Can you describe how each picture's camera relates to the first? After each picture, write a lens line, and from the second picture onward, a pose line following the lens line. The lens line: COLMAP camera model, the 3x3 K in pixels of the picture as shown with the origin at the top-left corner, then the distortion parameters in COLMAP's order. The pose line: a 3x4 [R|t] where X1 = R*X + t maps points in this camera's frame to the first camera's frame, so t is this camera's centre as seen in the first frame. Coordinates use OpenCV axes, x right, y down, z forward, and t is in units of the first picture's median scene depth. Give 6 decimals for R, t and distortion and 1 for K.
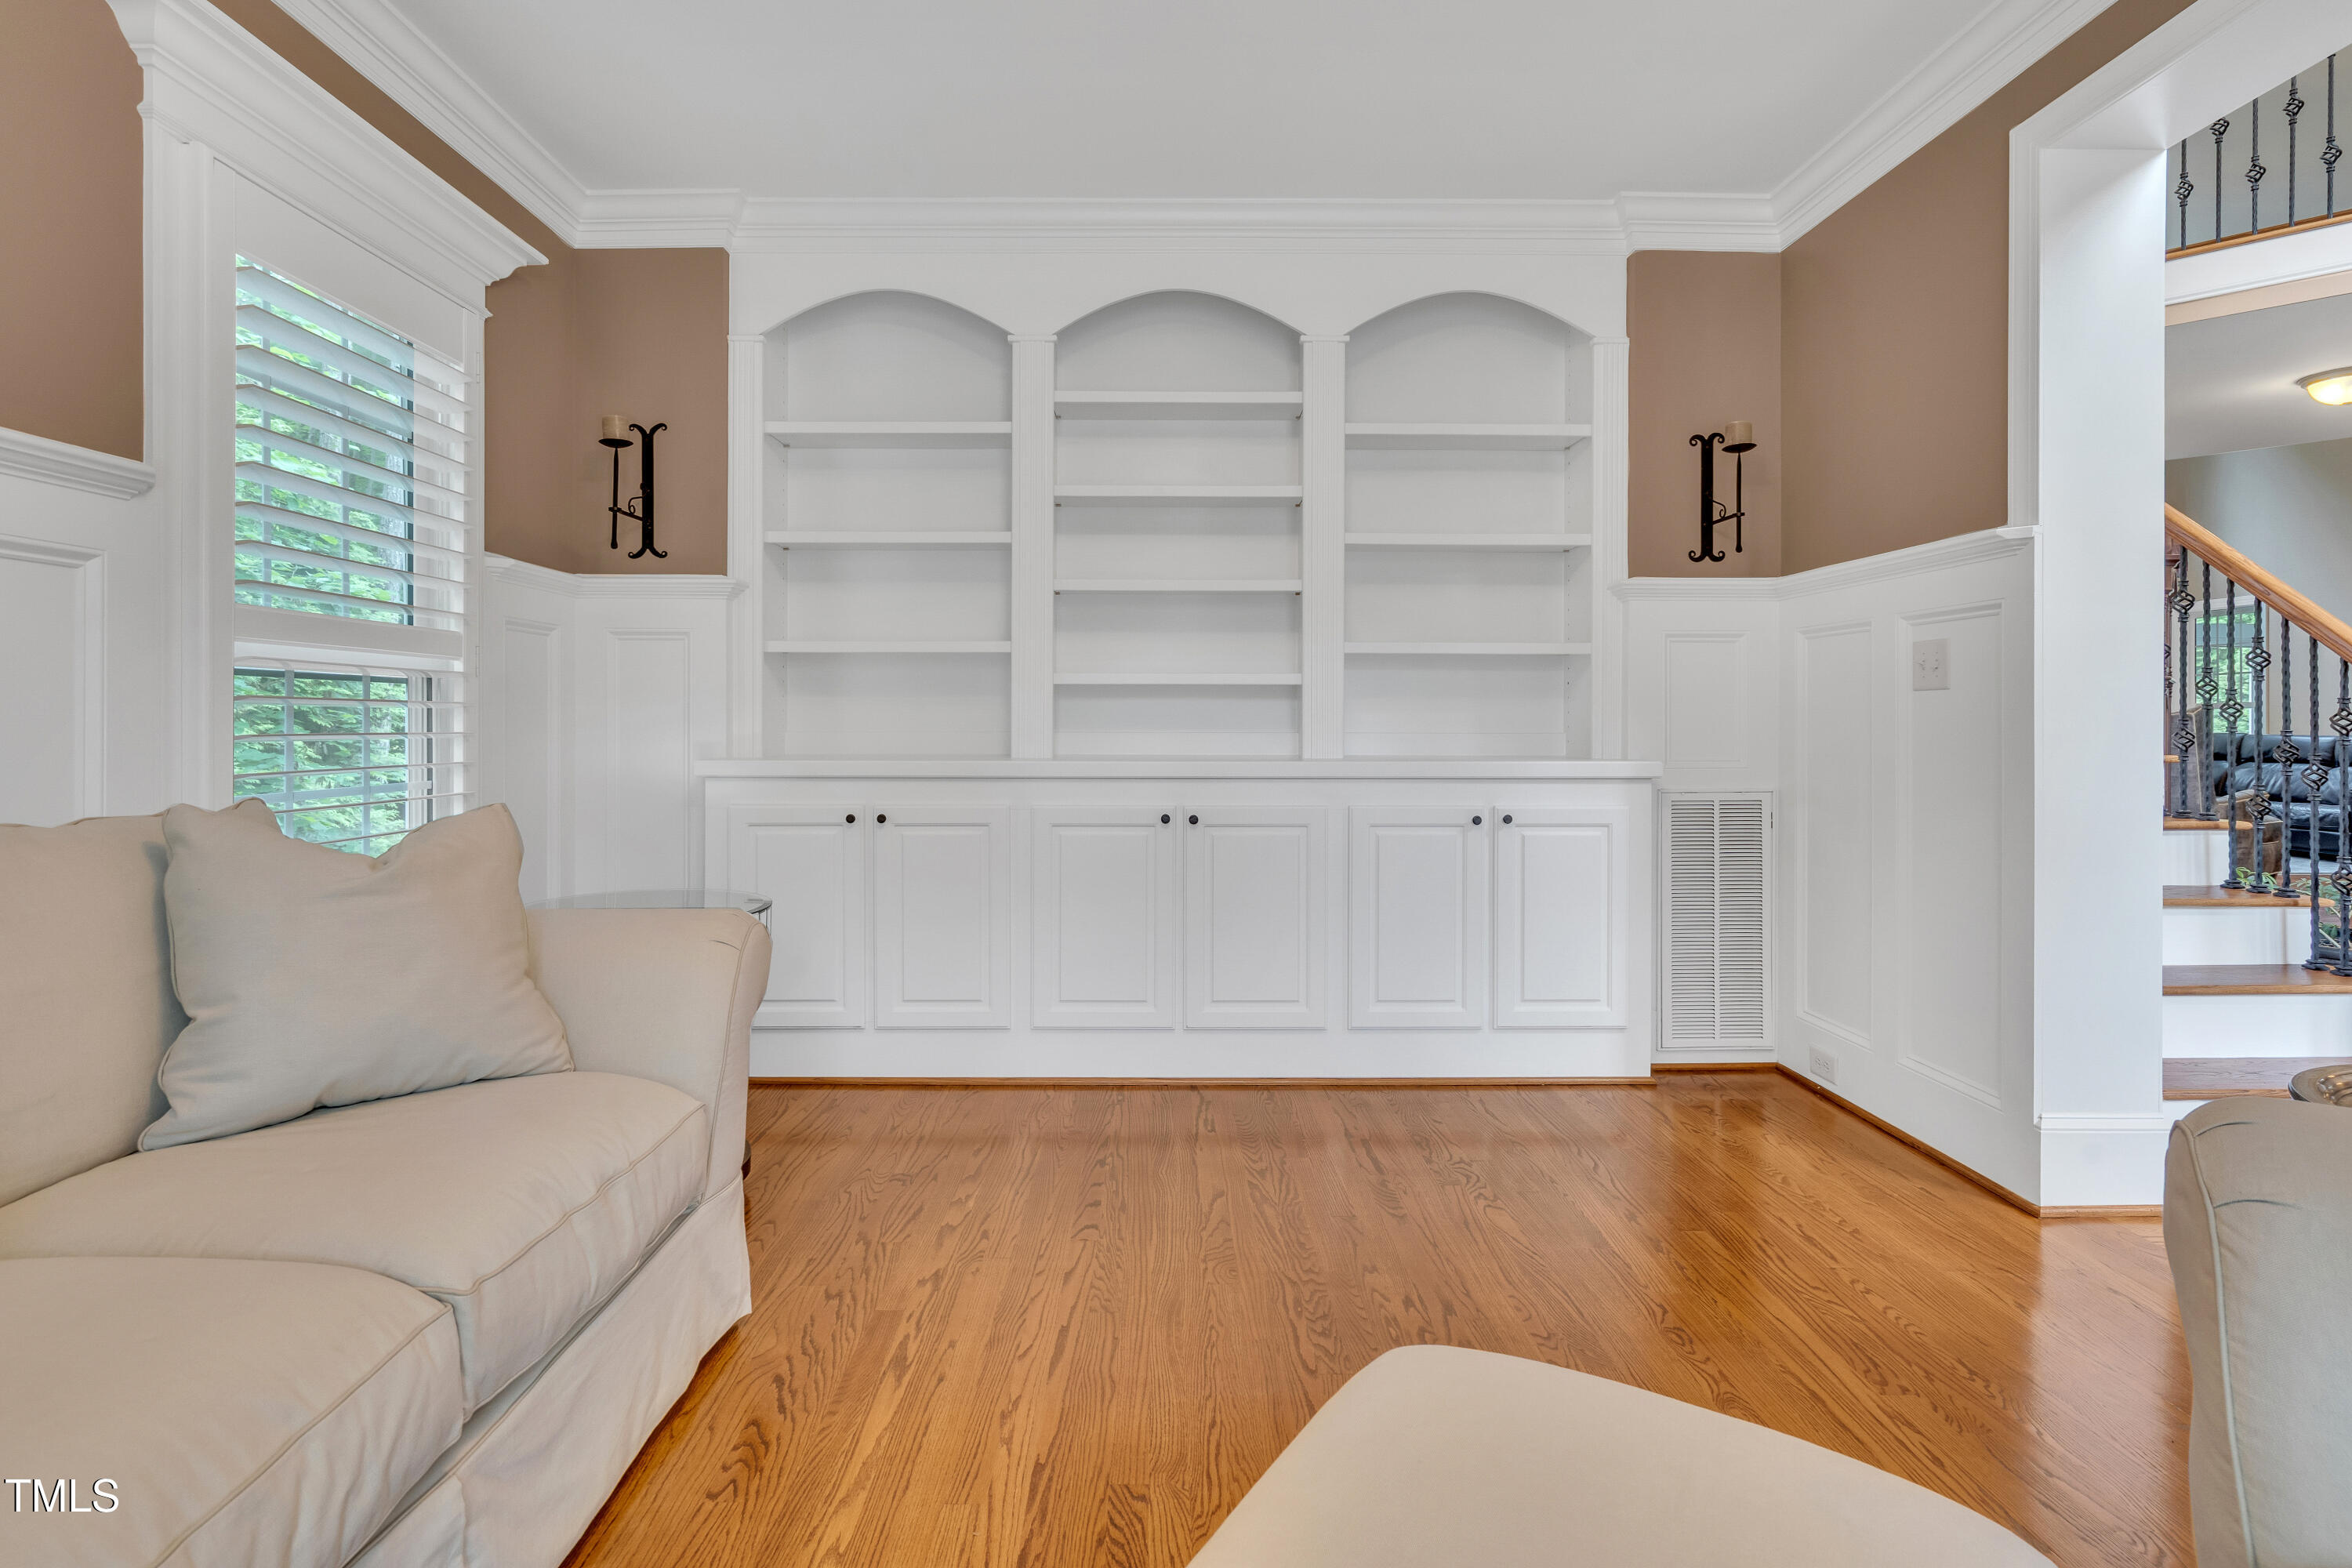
lens RADIAL K [[1128.1, 0, 1110.6], [0, 1128.1, 723.5], [0, 0, 1]] dist [0.001272, -0.002402]
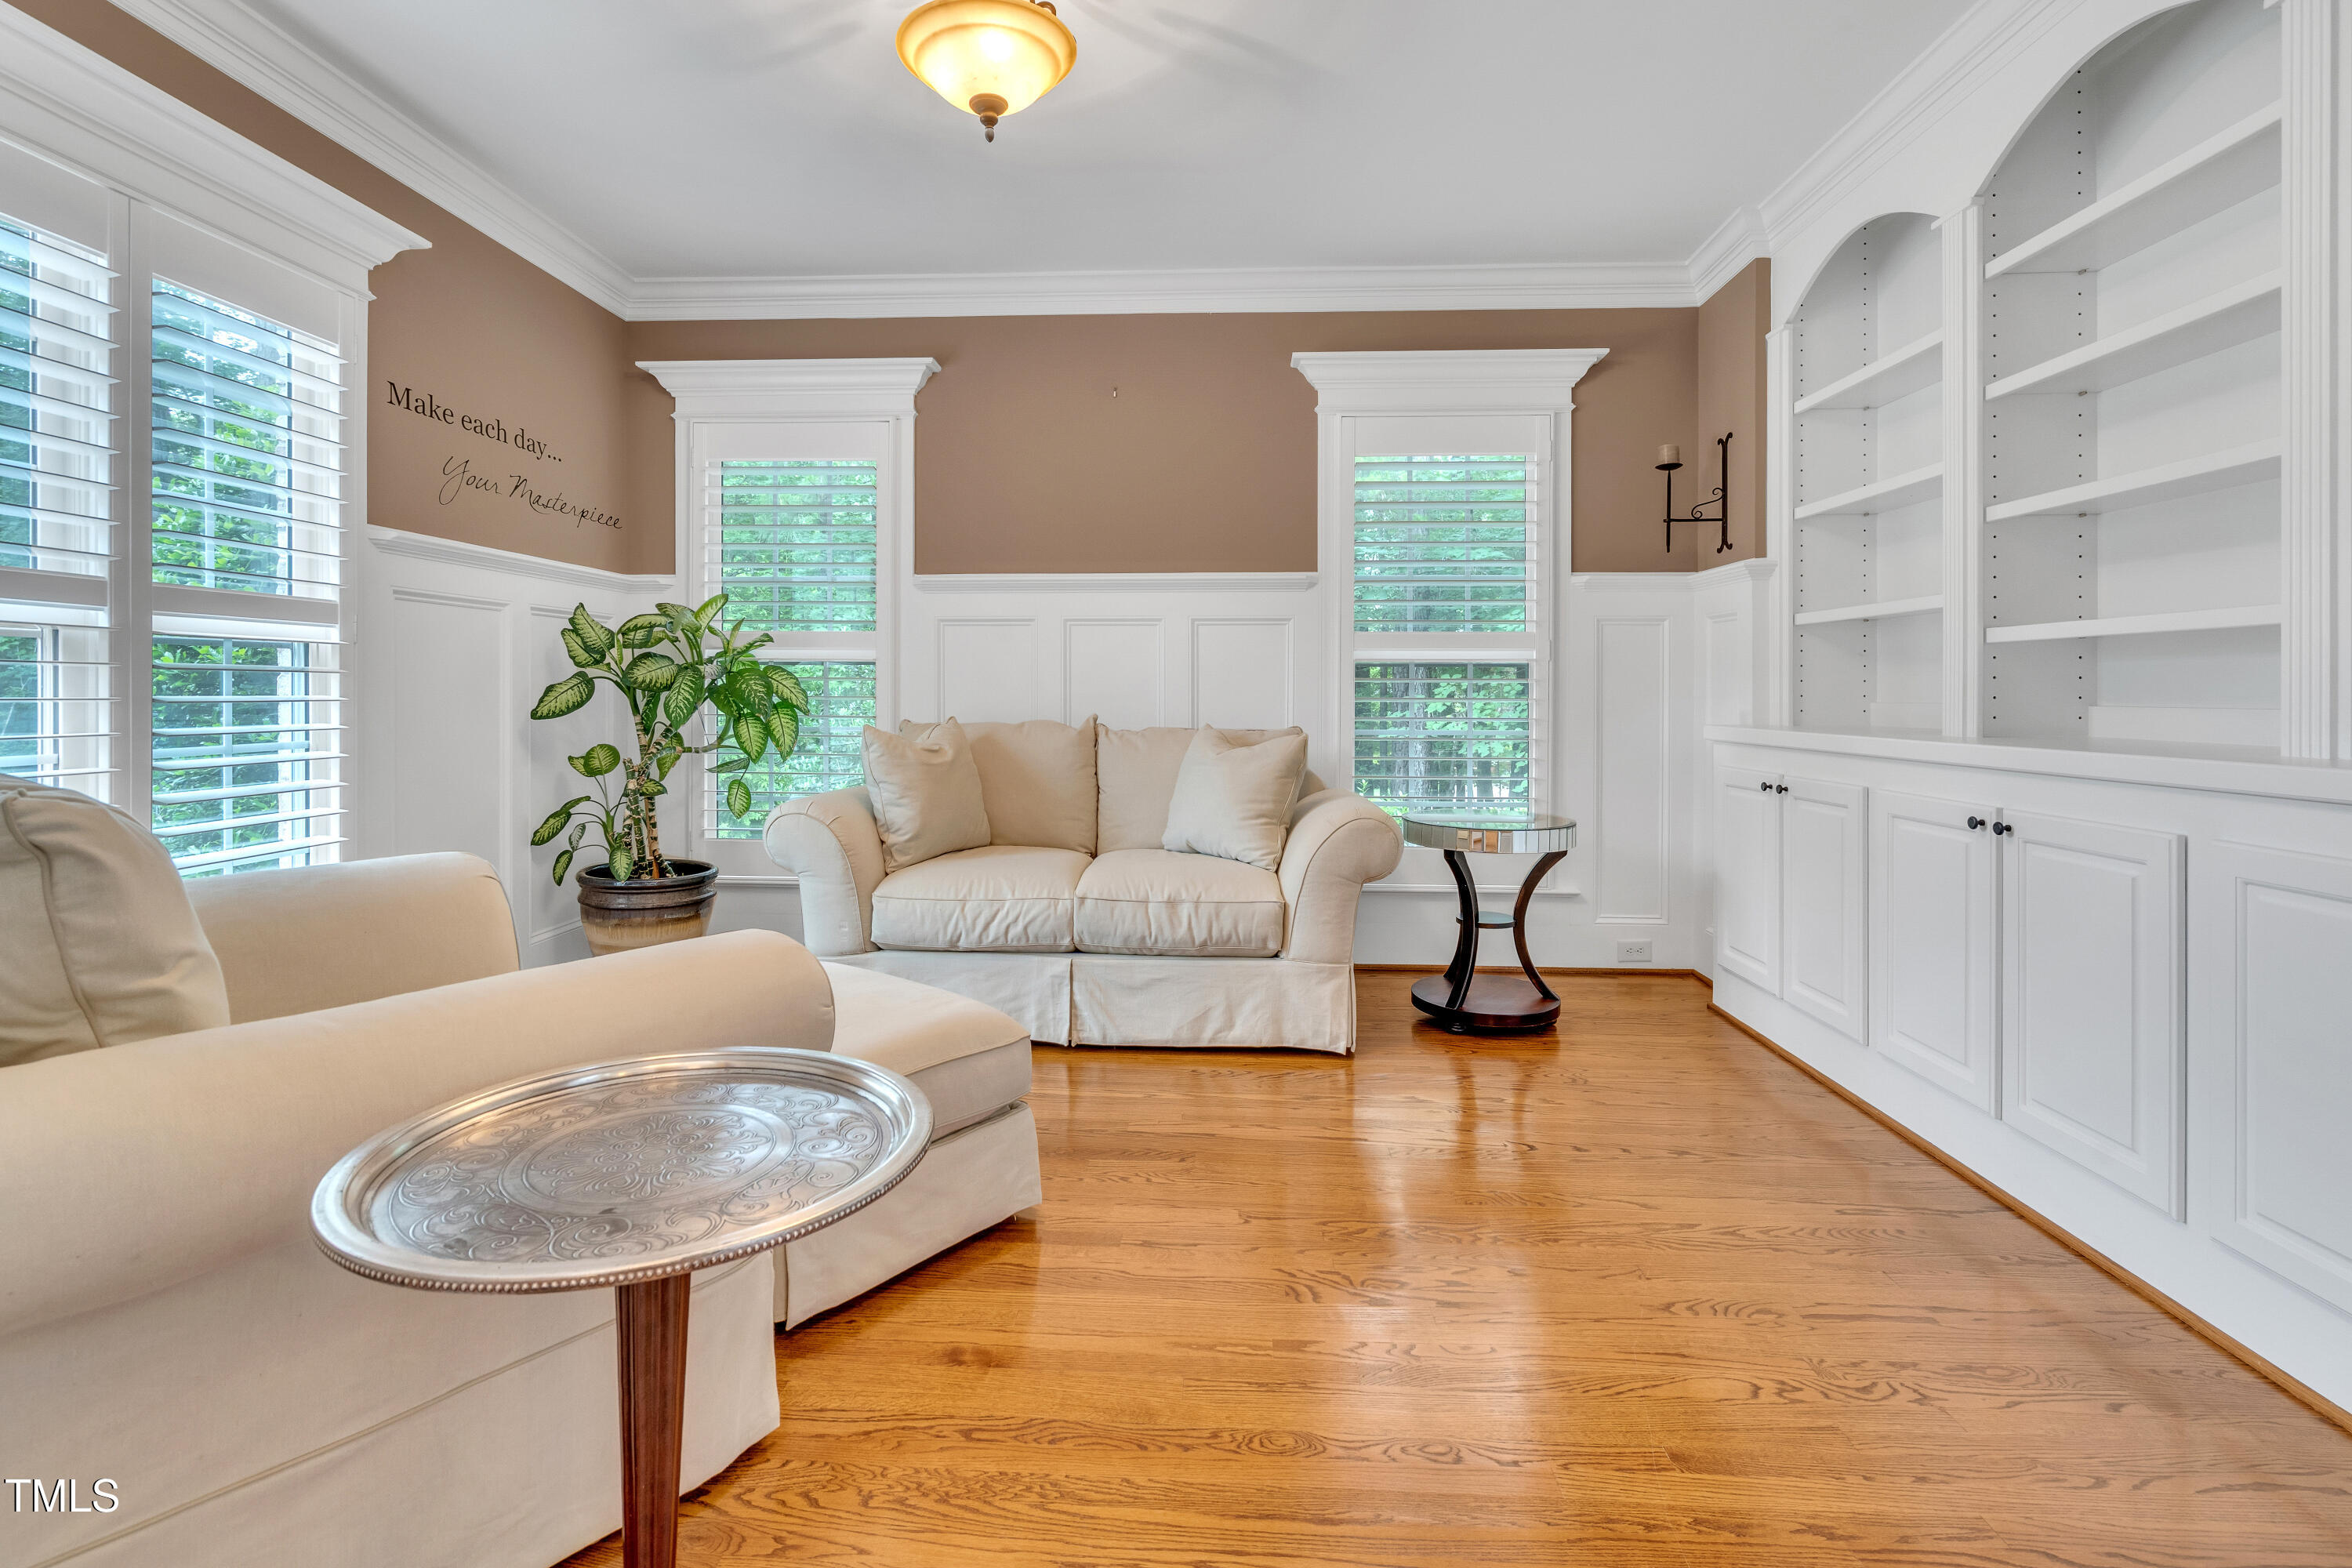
lens RADIAL K [[1128.1, 0, 1165.7], [0, 1128.1, 695.9], [0, 0, 1]] dist [0.001272, -0.002402]
pose [[-0.077687, -0.001425, -0.996977, 0.869995], [-0.005829, 0.999983, -0.000975, 0.006690], [0.996961, 0.005736, -0.077694, 0.572816]]
